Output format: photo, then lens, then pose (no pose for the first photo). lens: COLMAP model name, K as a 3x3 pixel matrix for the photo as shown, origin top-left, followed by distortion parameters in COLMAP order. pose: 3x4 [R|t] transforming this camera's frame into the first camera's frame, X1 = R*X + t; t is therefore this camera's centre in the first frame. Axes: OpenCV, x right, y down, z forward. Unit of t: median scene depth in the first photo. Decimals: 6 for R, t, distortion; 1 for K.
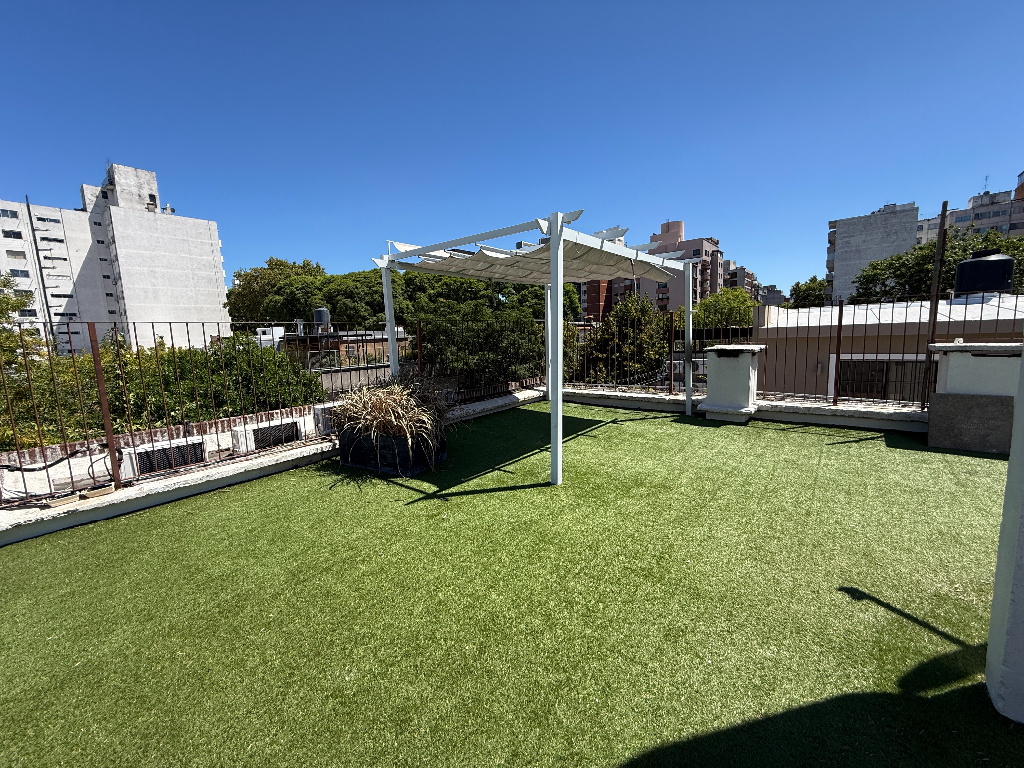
lens RADIAL K [[409.2, 0, 509.8], [0, 409.2, 383.1], [0, 0, 1]] dist [0.002138, -0.000118]
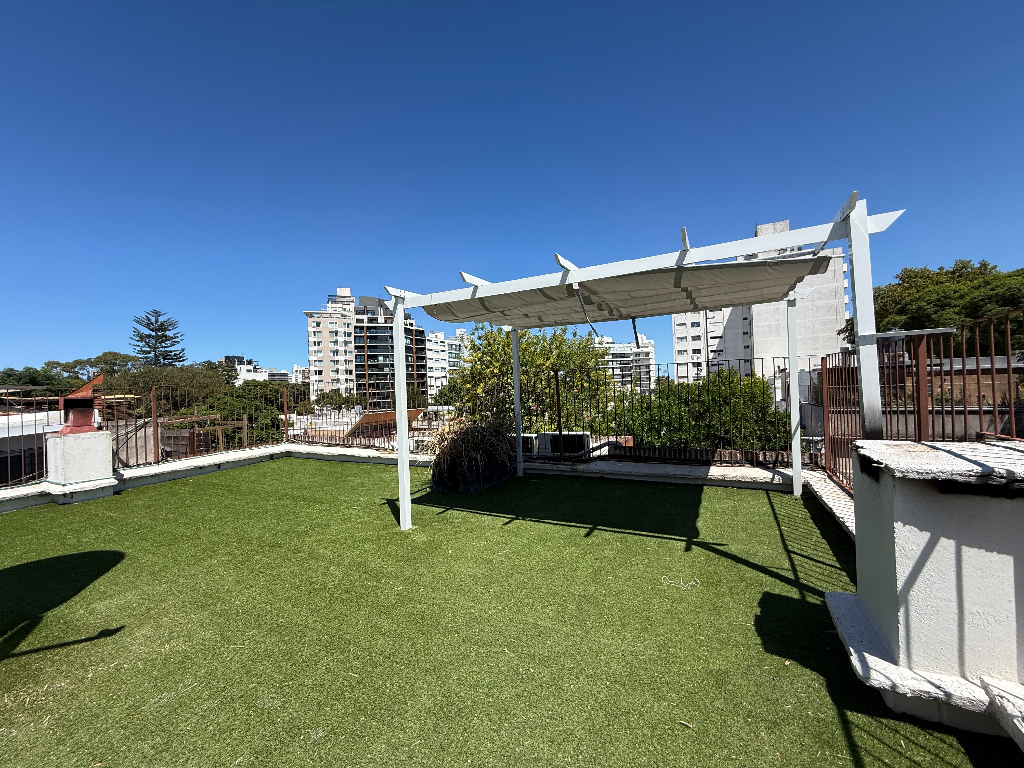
lens RADIAL K [[409.2, 0, 509.2], [0, 409.2, 384.7], [0, 0, 1]] dist [0.002138, -0.000118]
pose [[0.214492, 0.029415, -0.976283, 0.079585], [-0.089916, 0.995897, 0.010251, -0.011446], [0.972578, 0.085585, 0.216257, 0.064538]]
